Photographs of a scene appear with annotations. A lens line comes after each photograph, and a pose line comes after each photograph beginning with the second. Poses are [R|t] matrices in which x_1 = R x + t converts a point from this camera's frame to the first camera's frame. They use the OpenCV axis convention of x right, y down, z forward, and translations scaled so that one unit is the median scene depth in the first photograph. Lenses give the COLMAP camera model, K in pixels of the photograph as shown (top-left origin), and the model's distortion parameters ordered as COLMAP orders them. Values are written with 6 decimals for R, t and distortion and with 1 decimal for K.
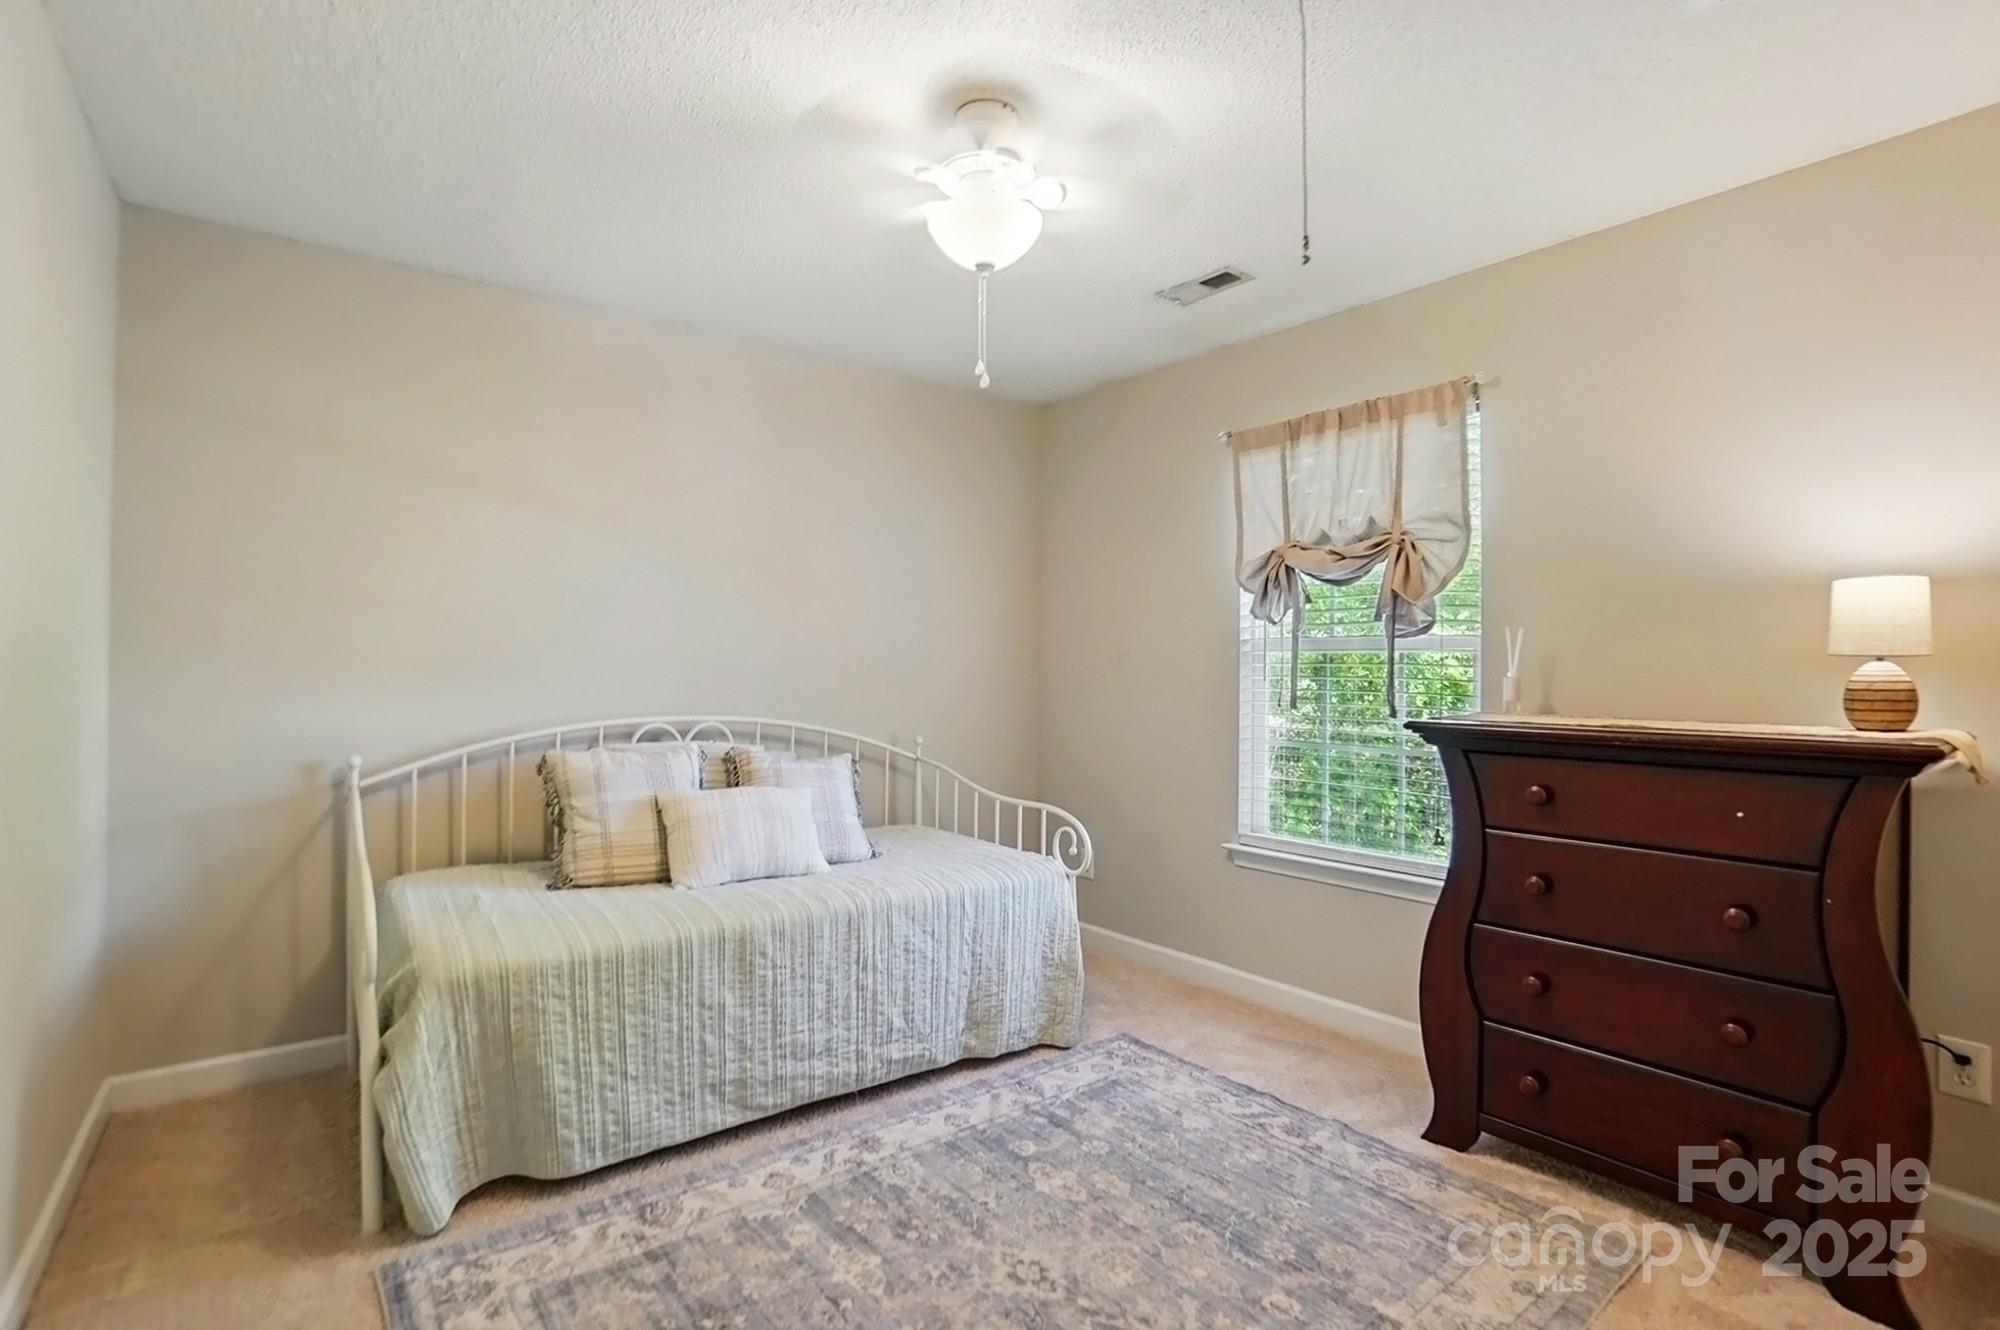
lens RADIAL K [[937.0, 0, 992.1], [0, 937.0, 670.1], [0, 0, 1]] dist [-0.022068, 0.001336]
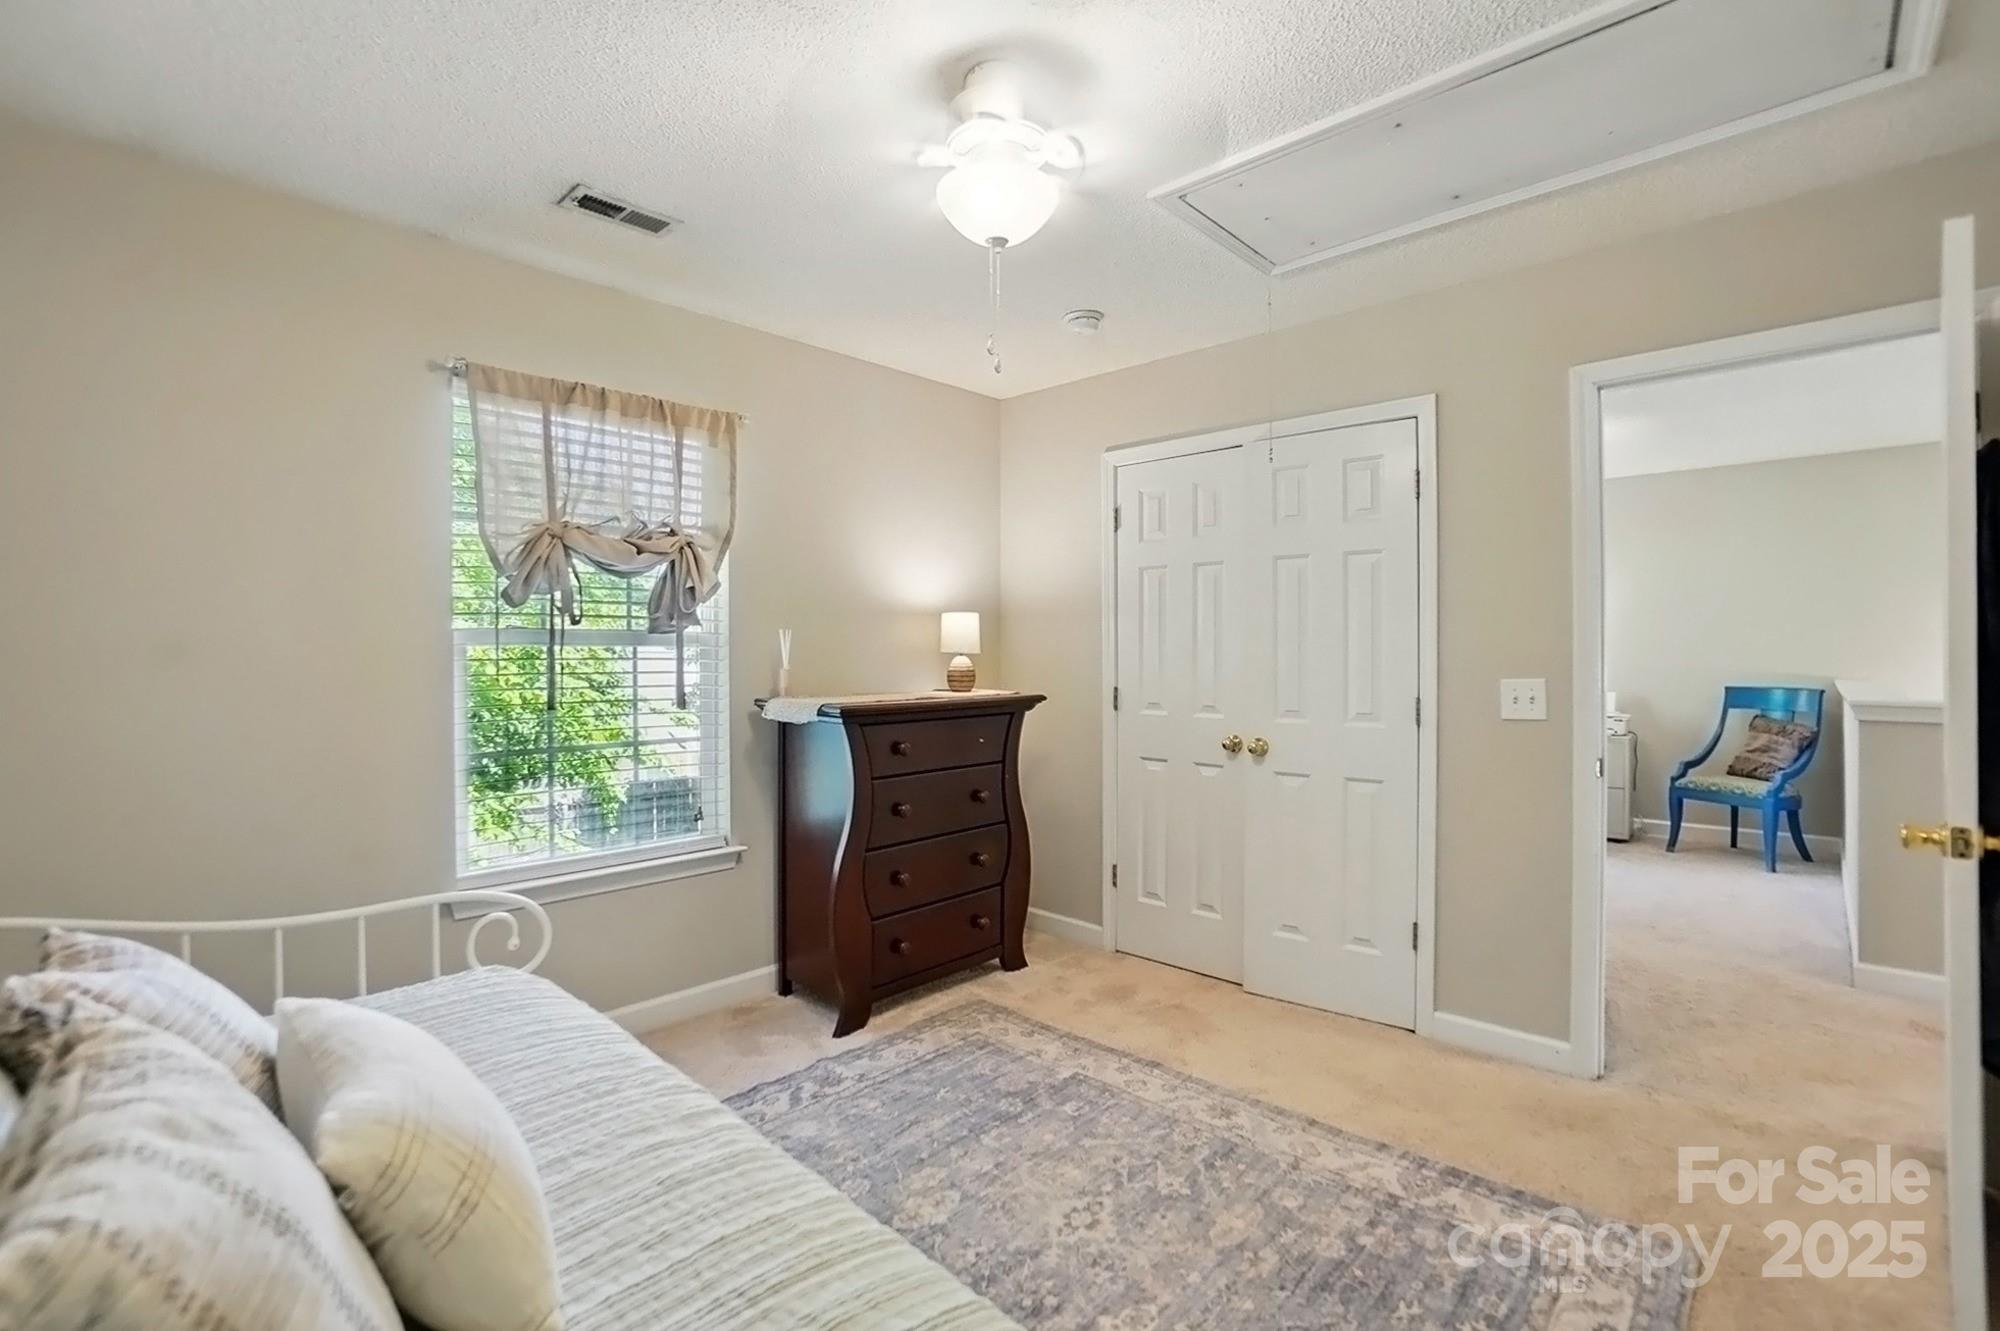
lens RADIAL K [[909.4, 0, 983.5], [0, 909.4, 657.7], [0, 0, 1]] dist [-0.034798, 0.005640]
pose [[-0.144808, -0.010411, 0.989405, -0.854720], [-0.000578, 0.999945, 0.010438, -0.025627], [-0.989460, 0.000940, -0.144807, 1.091985]]
